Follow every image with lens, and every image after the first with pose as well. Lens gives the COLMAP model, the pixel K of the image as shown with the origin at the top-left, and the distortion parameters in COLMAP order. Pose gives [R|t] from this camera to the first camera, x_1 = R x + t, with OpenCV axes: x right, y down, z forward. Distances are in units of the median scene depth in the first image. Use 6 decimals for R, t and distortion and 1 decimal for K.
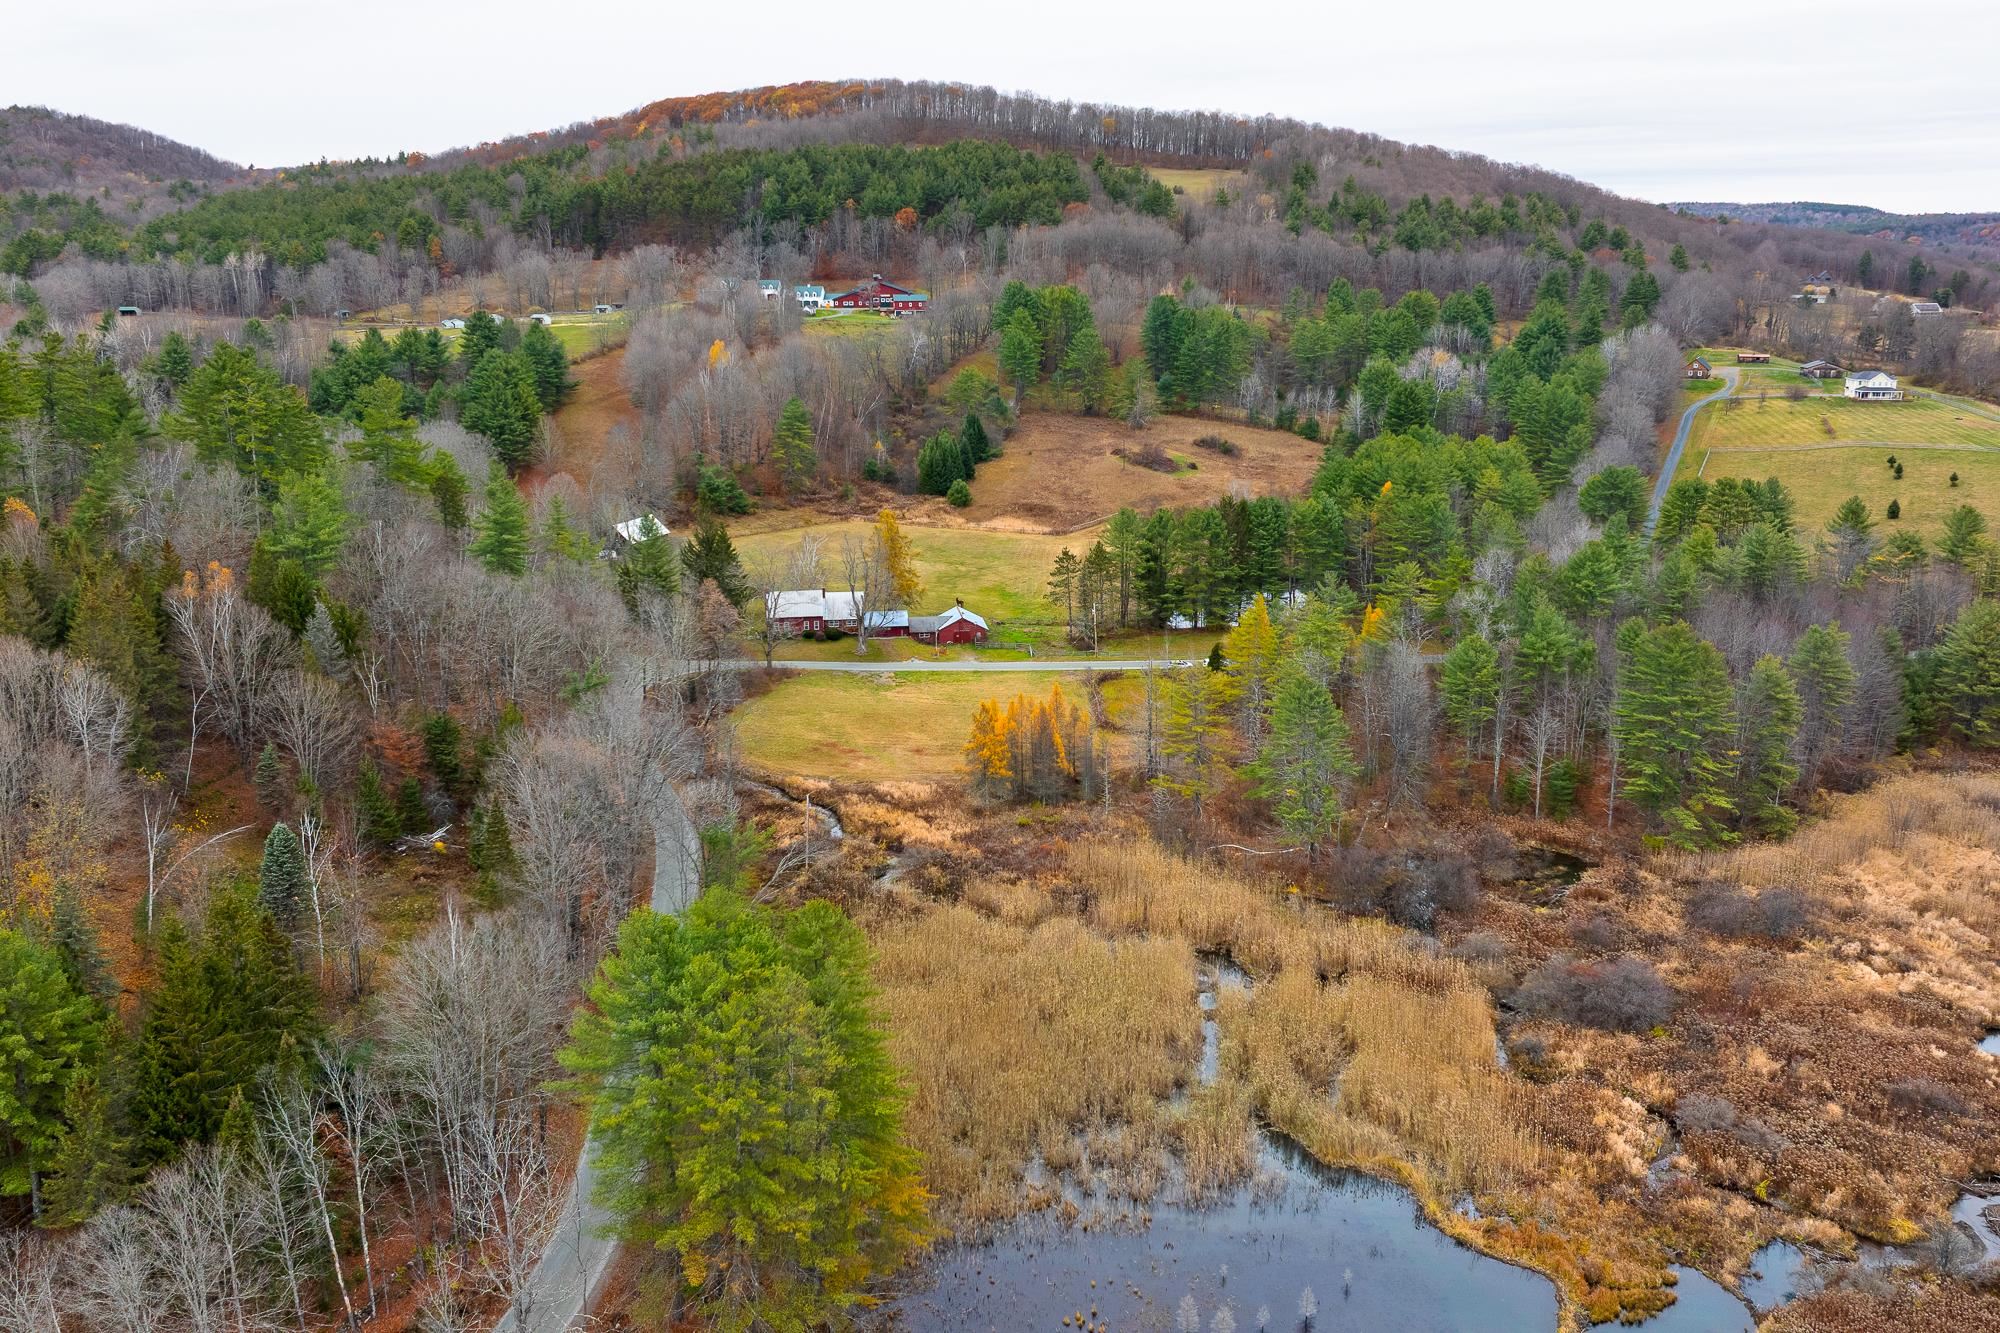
lens RADIAL K [[1663.3, 0, 1011.8], [0, 1663.3, 668.1], [0, 0, 1]] dist [-0.016287, -0.015361]
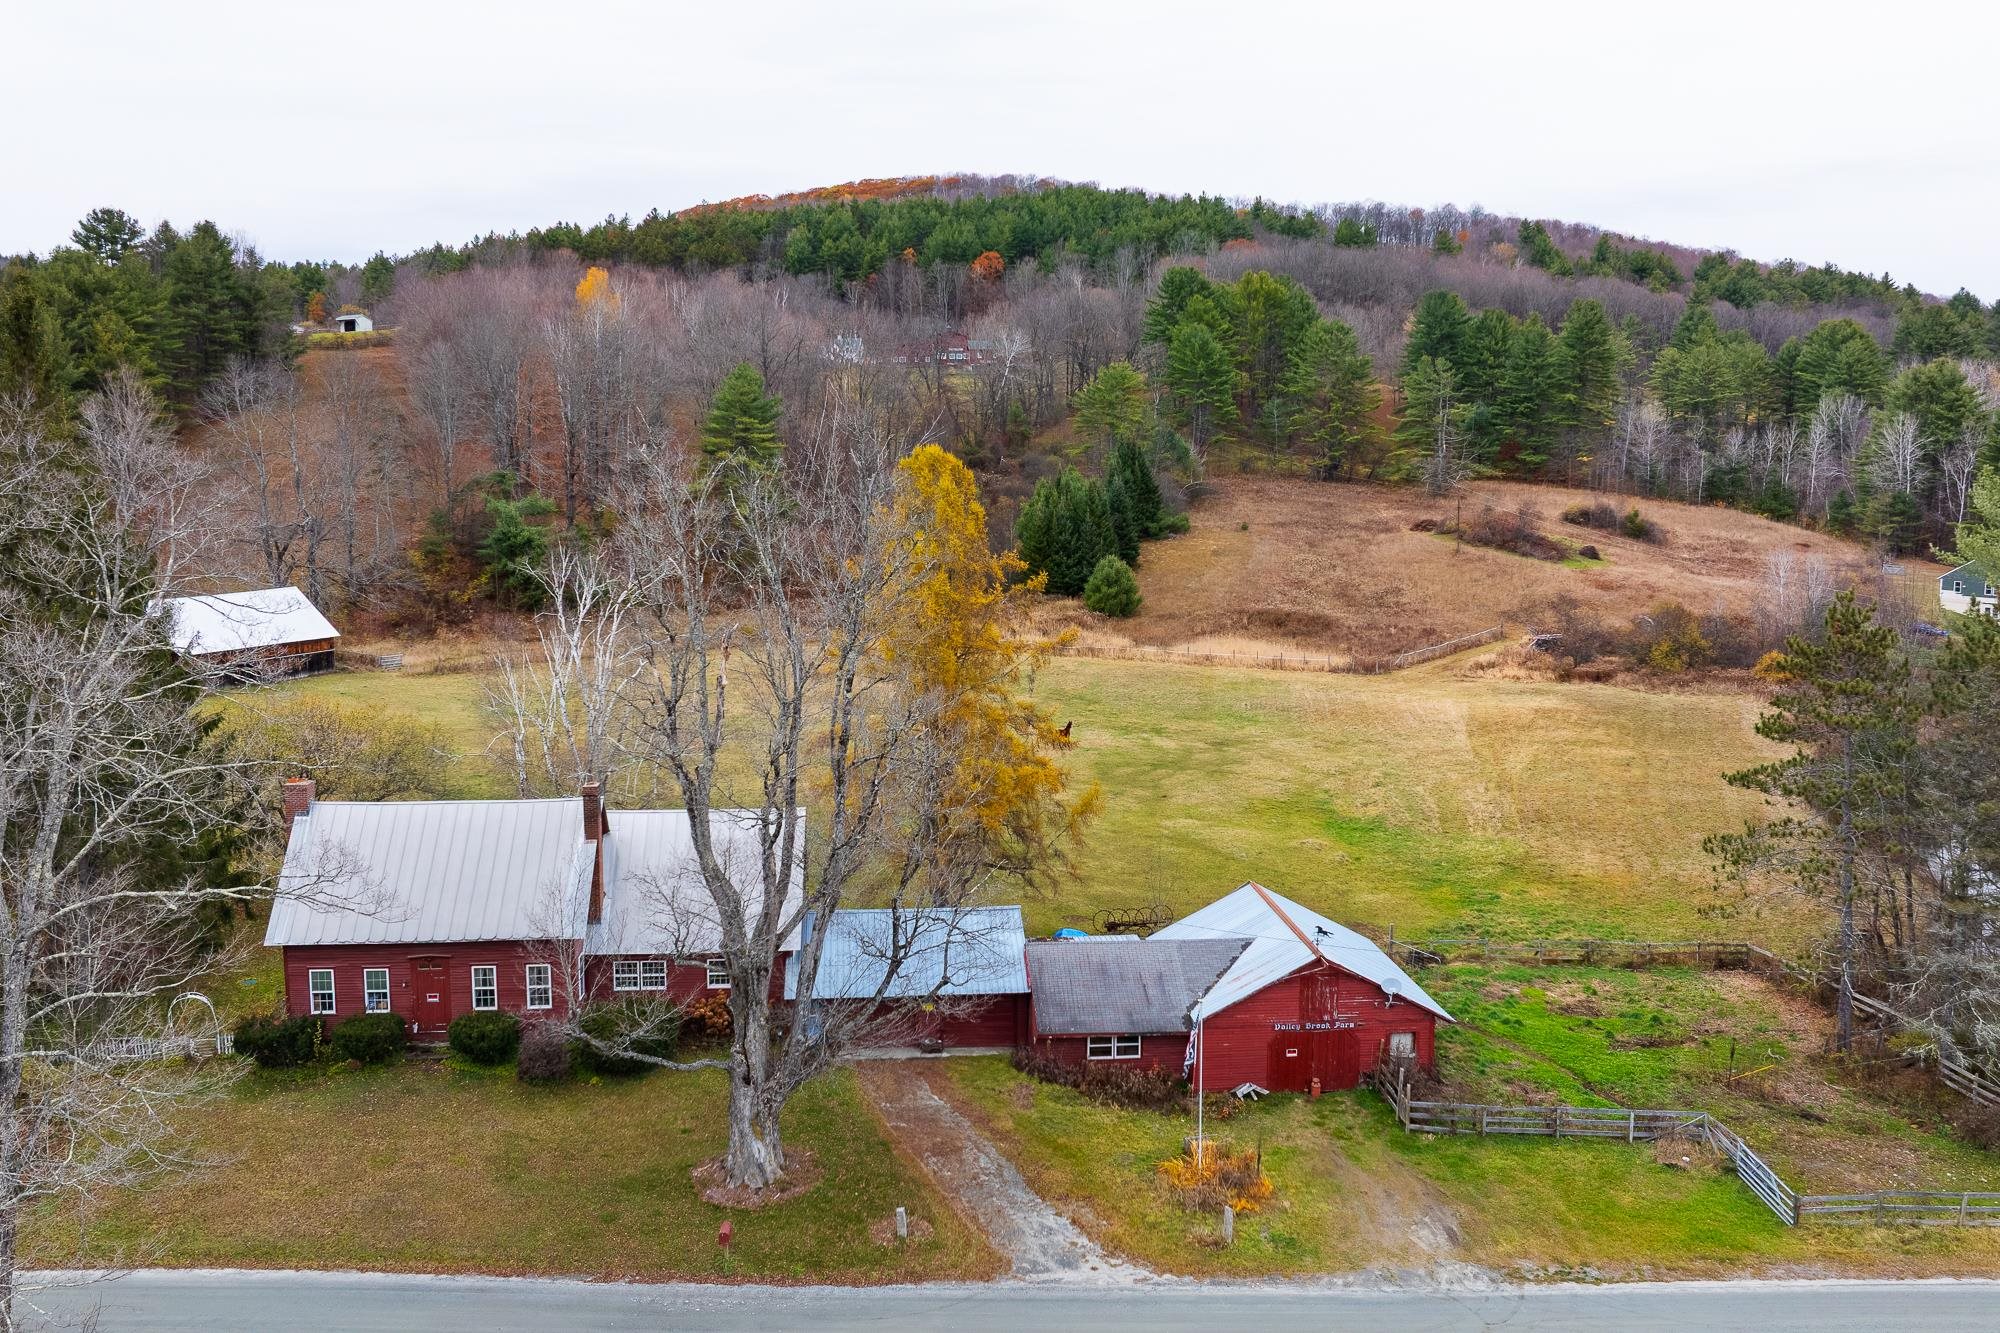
lens RADIAL K [[1663.3, 0, 1011.8], [0, 1663.3, 668.1], [0, 0, 1]] dist [-0.016287, -0.015361]
pose [[0.999092, 0.010099, -0.041386, -0.038815], [-0.015390, 0.991447, -0.129597, -0.025721], [0.039724, 0.130117, 0.990703, 0.552450]]
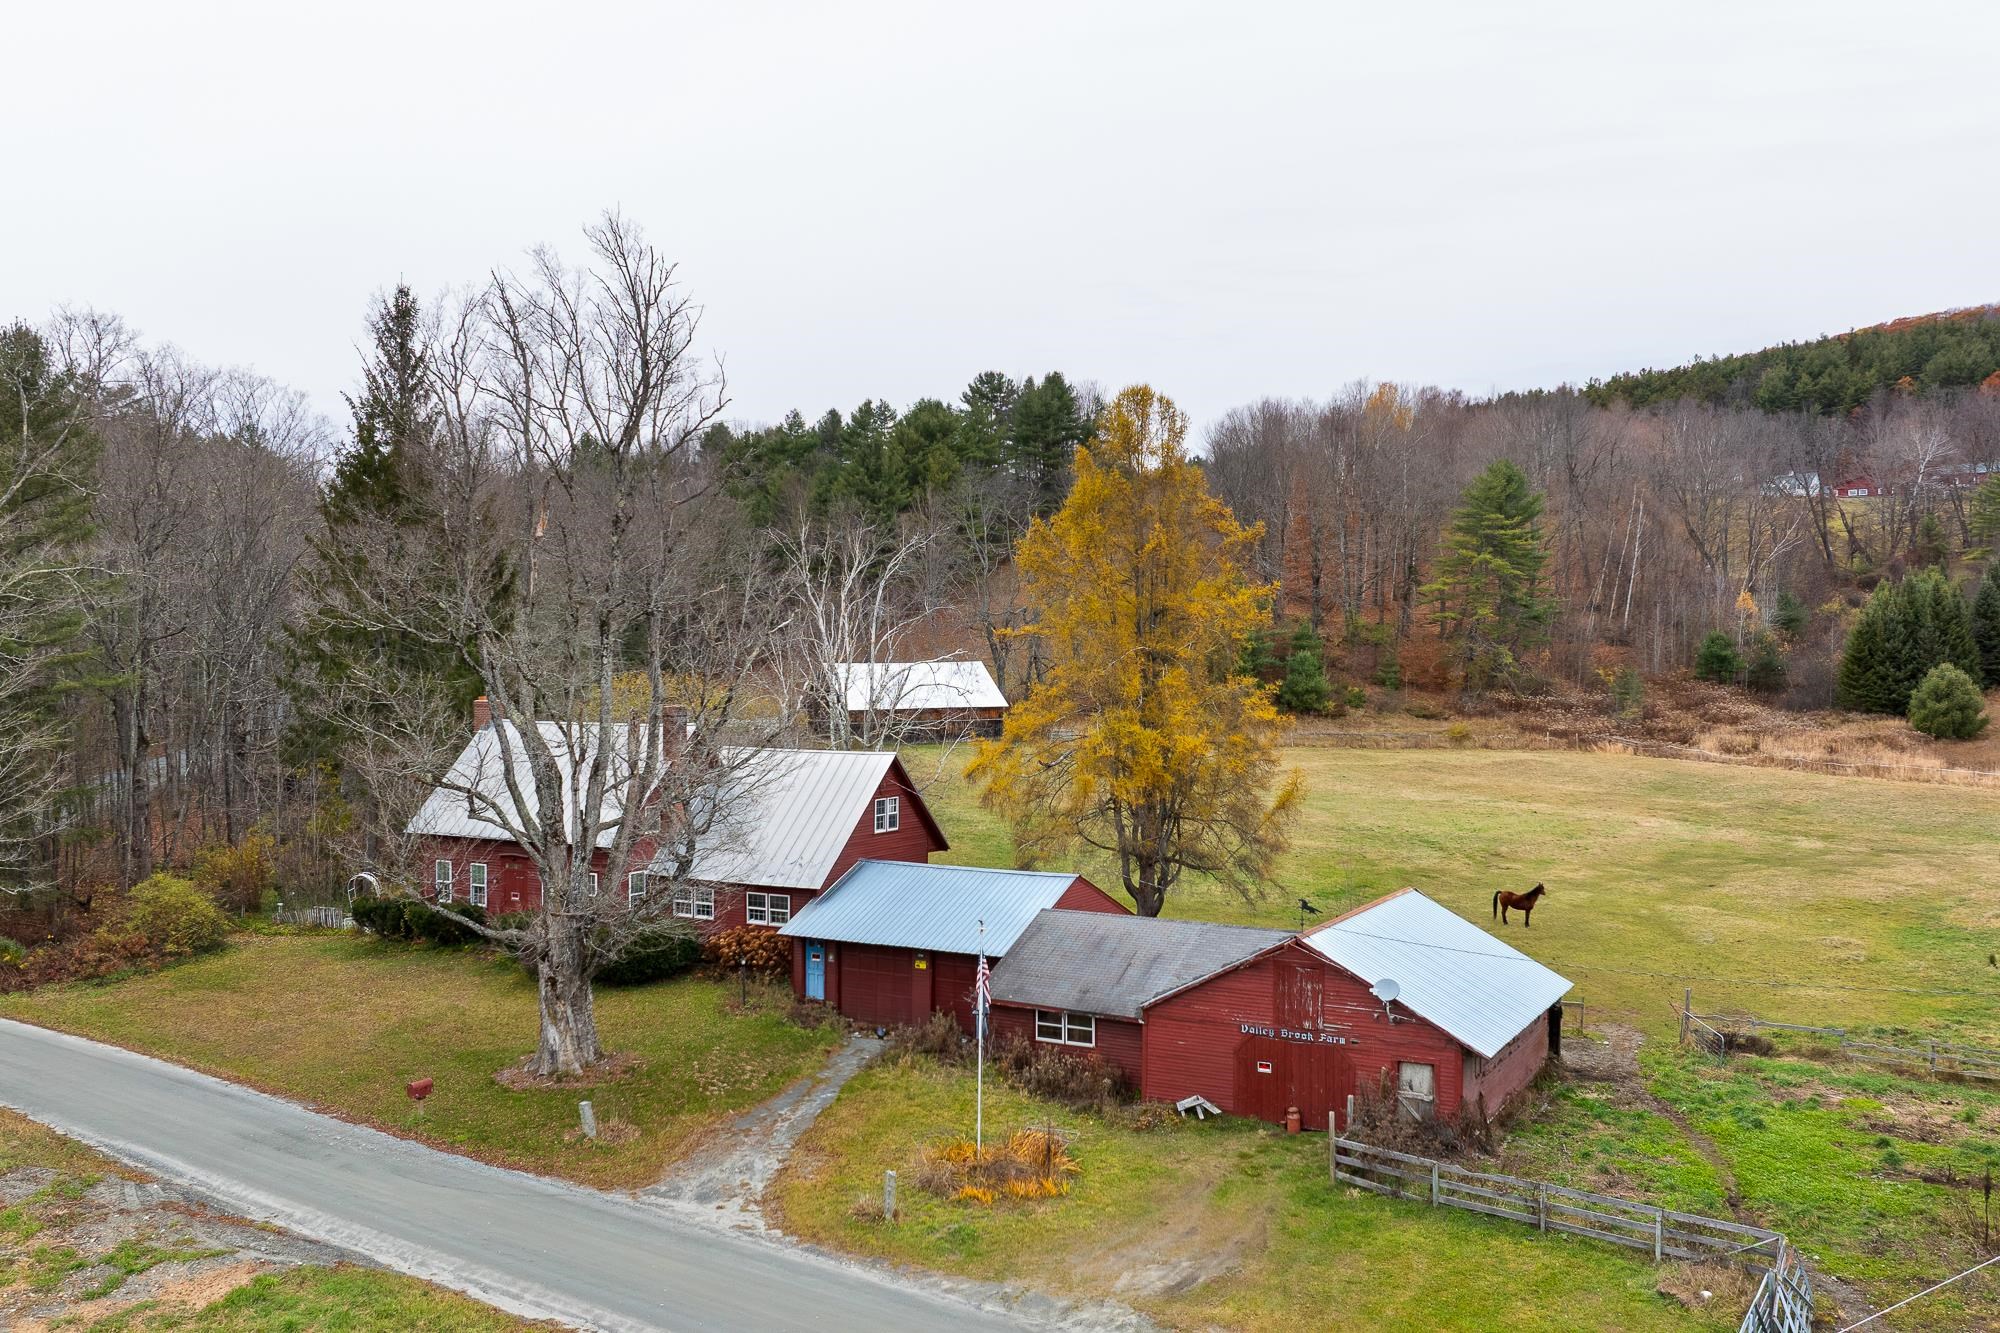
lens RADIAL K [[1663.3, 0, 1011.8], [0, 1663.3, 668.1], [0, 0, 1]] dist [-0.016287, -0.015361]
pose [[0.793486, 0.007195, -0.608546, 0.024343], [-0.152869, 0.970228, -0.187855, -0.015360], [0.589076, 0.242088, 0.770962, 0.595993]]
